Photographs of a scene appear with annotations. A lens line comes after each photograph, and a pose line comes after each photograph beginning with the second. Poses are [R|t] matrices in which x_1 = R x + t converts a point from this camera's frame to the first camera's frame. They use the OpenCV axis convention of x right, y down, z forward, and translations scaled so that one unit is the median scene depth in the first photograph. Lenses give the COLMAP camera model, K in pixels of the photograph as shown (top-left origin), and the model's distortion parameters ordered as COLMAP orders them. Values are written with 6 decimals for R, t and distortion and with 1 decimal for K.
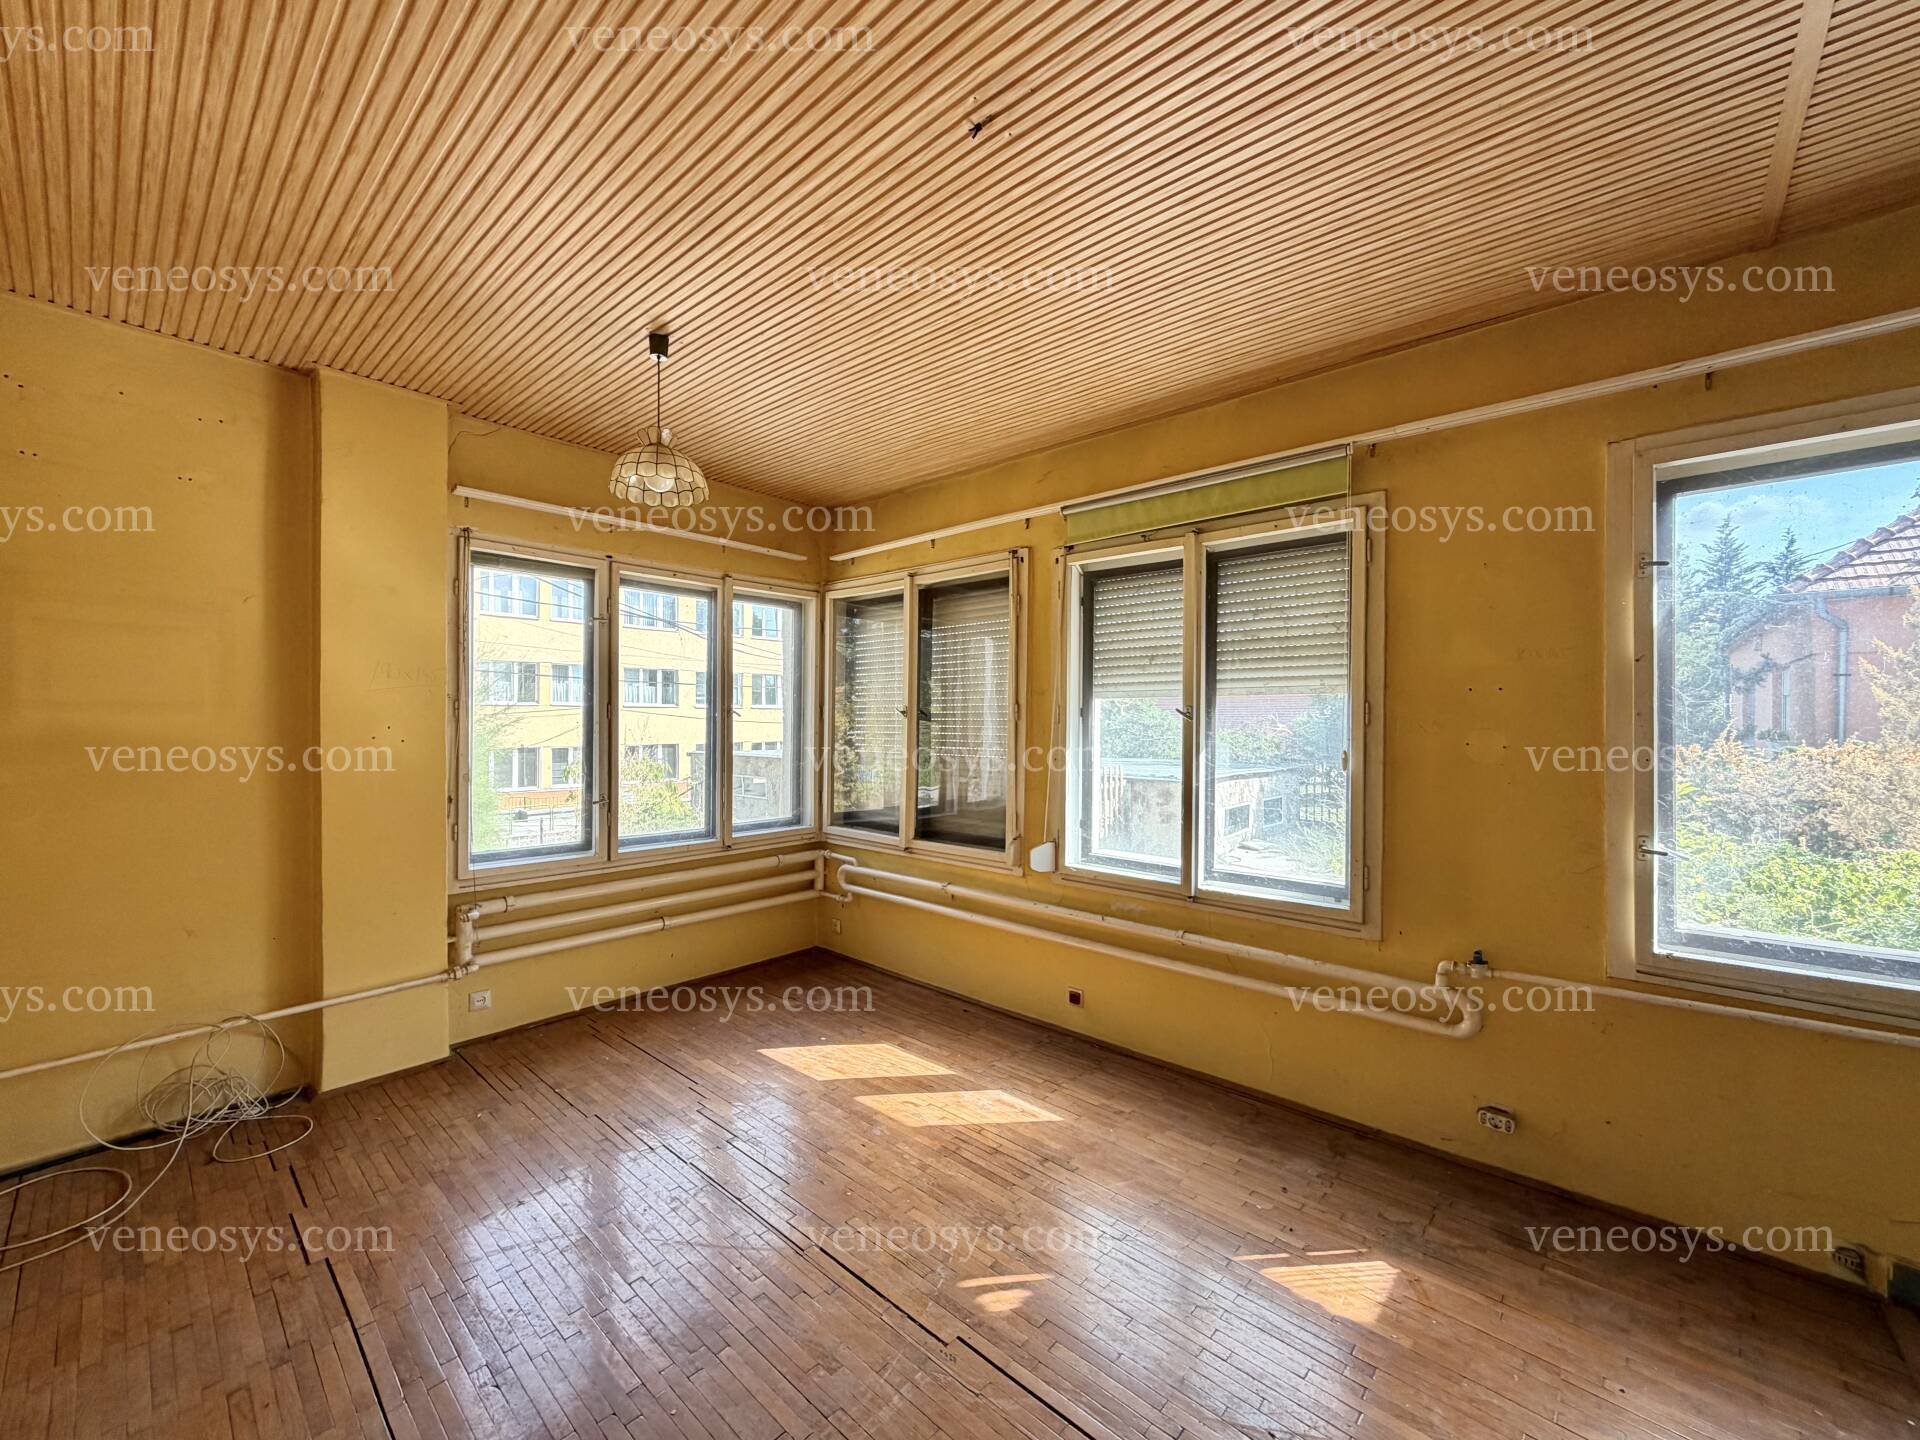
lens RADIAL K [[764.1, 0, 953.8], [0, 764.1, 718.2], [0, 0, 1]] dist [-0.001338, 0.000368]
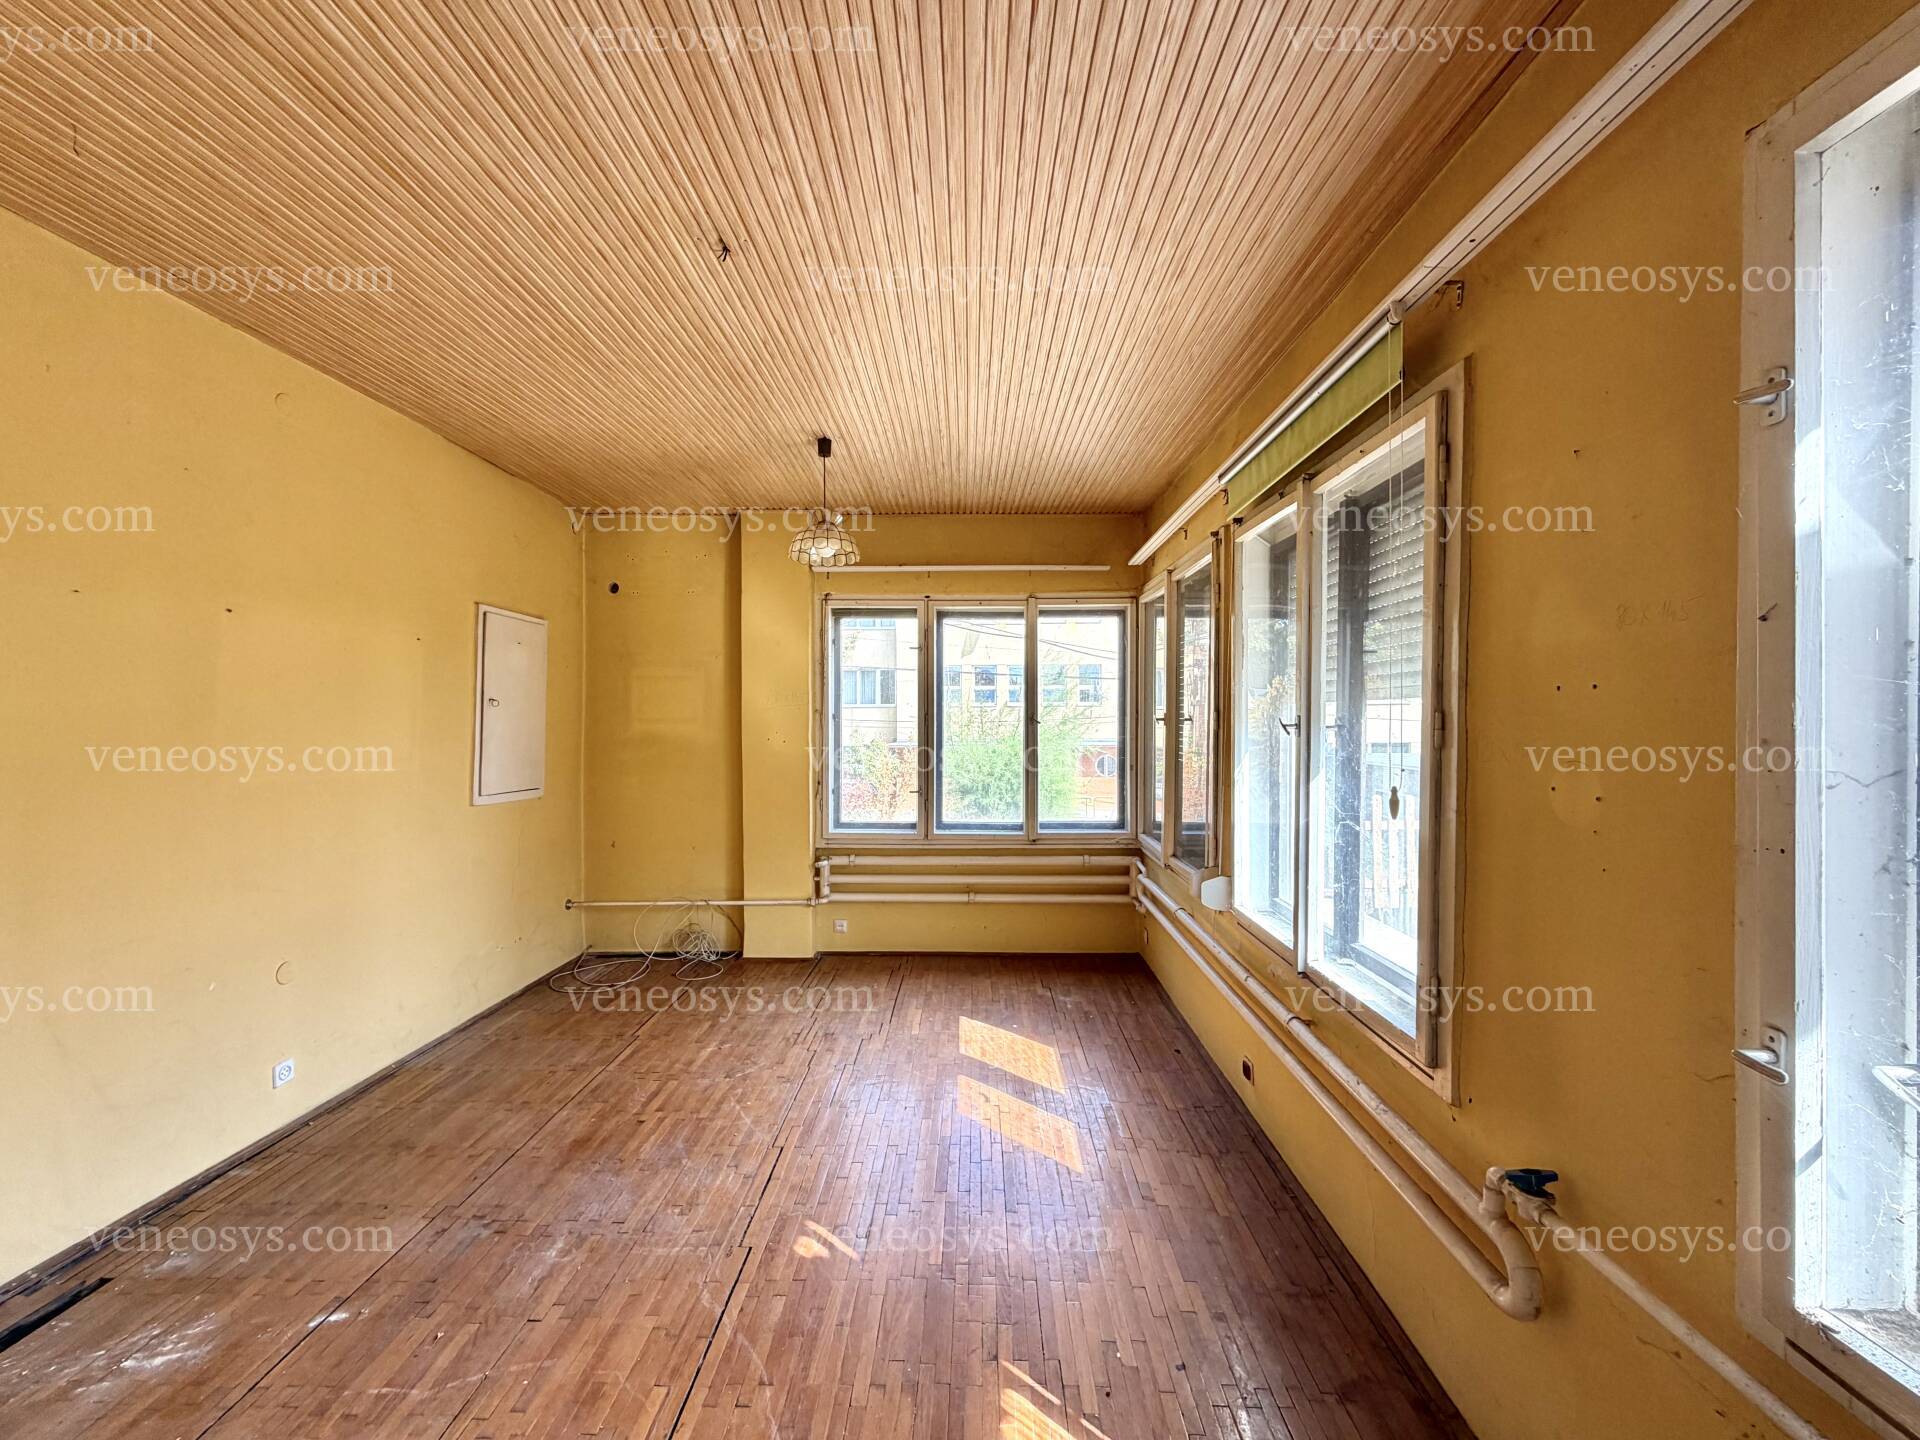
lens RADIAL K [[764.1, 0, 952.6], [0, 764.1, 718.3], [0, 0, 1]] dist [-0.001338, 0.000368]
pose [[0.654604, -0.004332, -0.755959, 0.597856], [0.007005, 0.999975, 0.000335, -0.013816], [0.755939, -0.005514, 0.654618, 0.238524]]
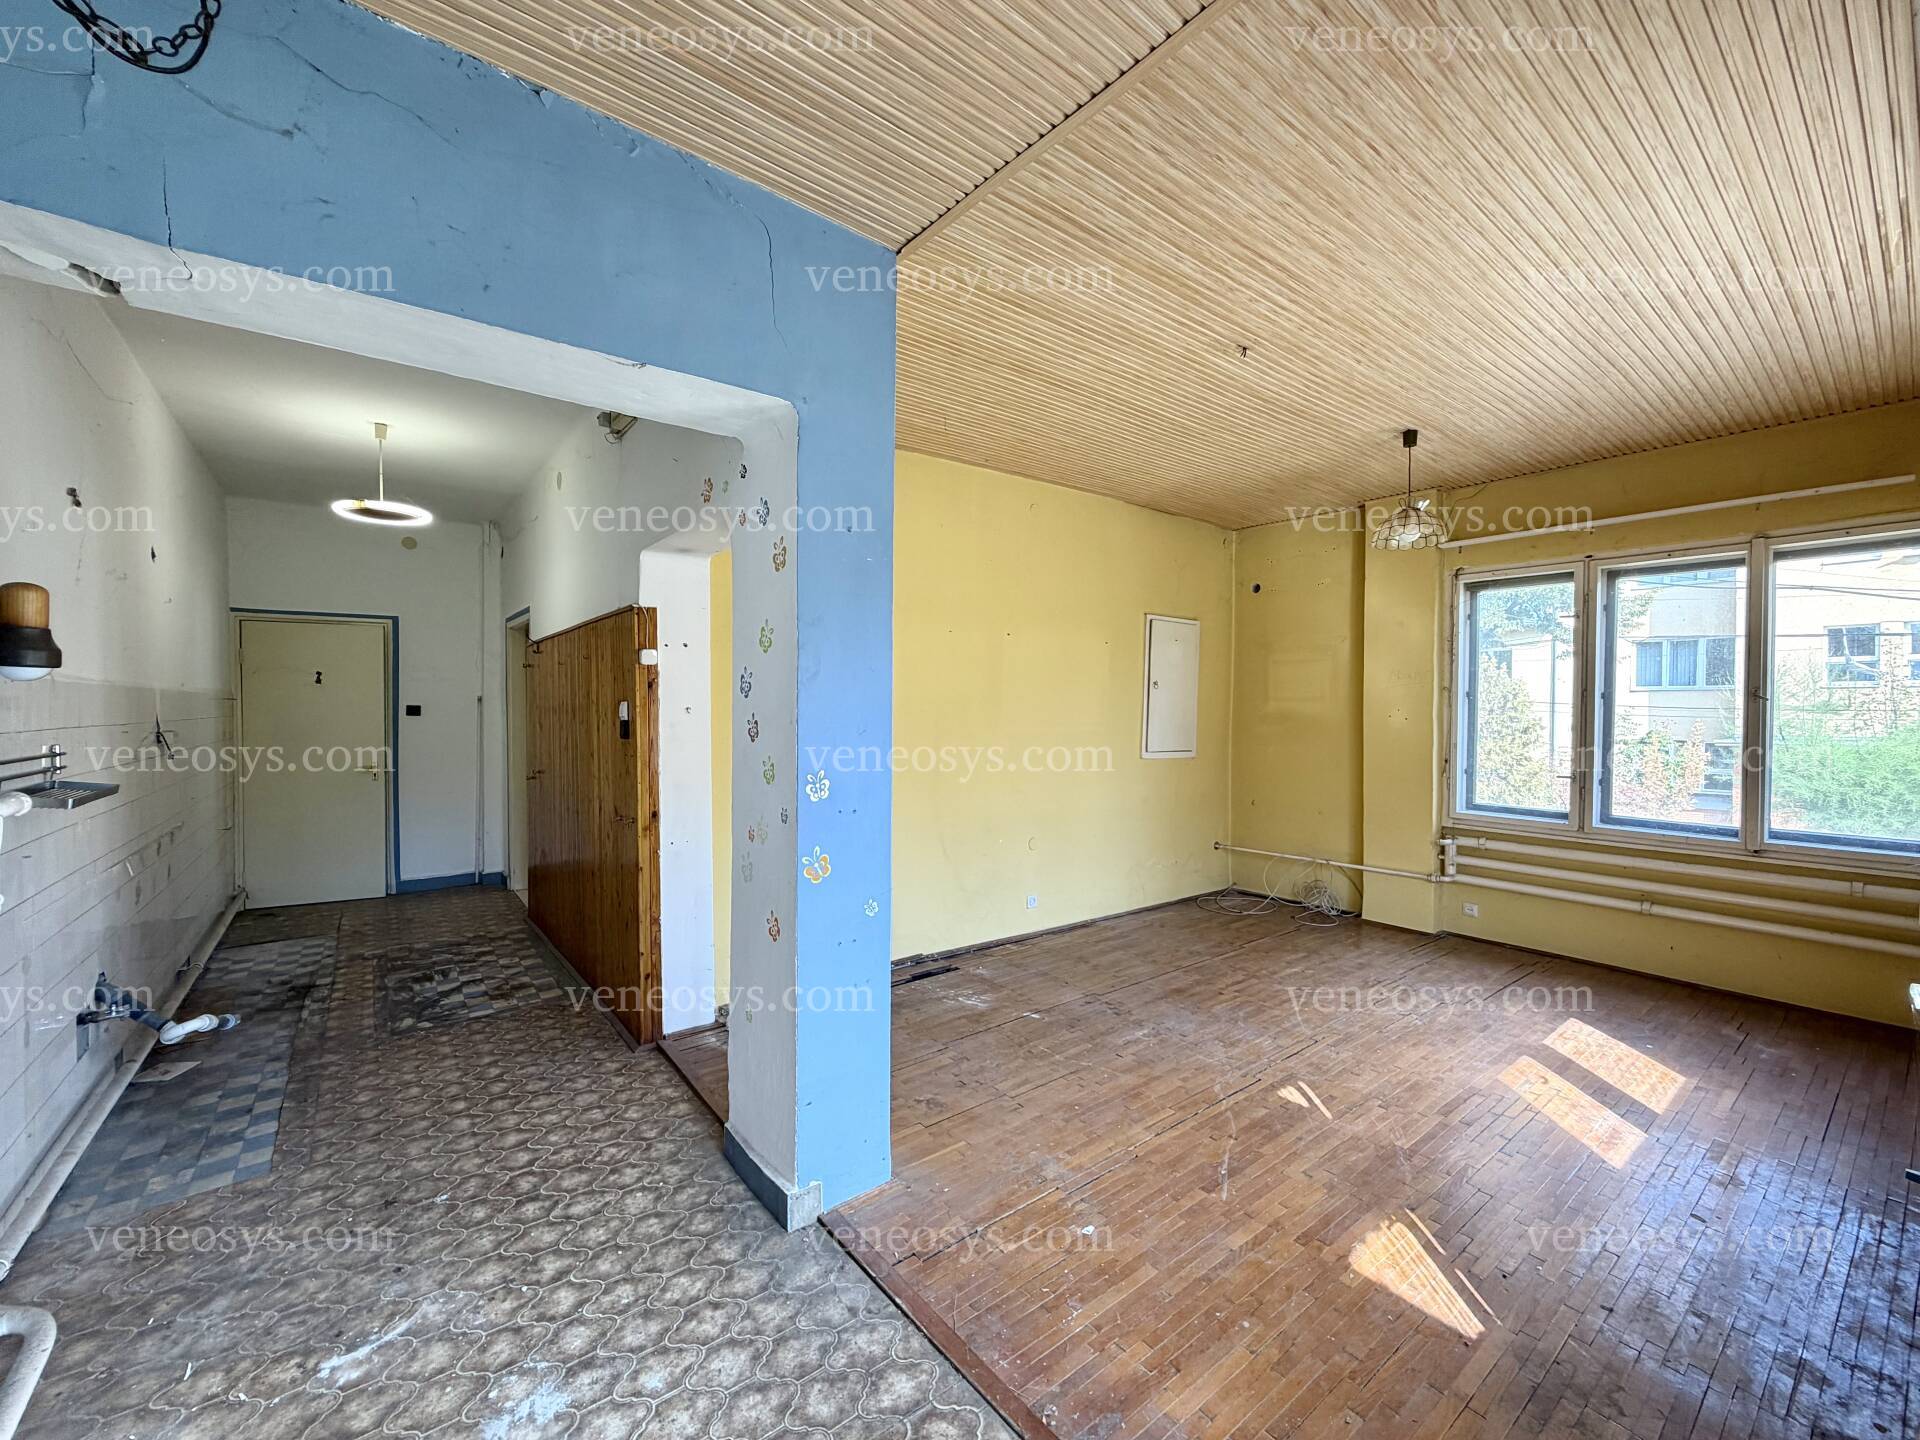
lens RADIAL K [[764.1, 0, 950.5], [0, 764.1, 719.2], [0, 0, 1]] dist [-0.001338, 0.000368]
pose [[-0.183025, 0.014622, -0.982999, 0.913277], [0.002494, 0.999893, 0.014409, 0.005284], [0.983105, 0.000186, -0.183042, 0.339624]]
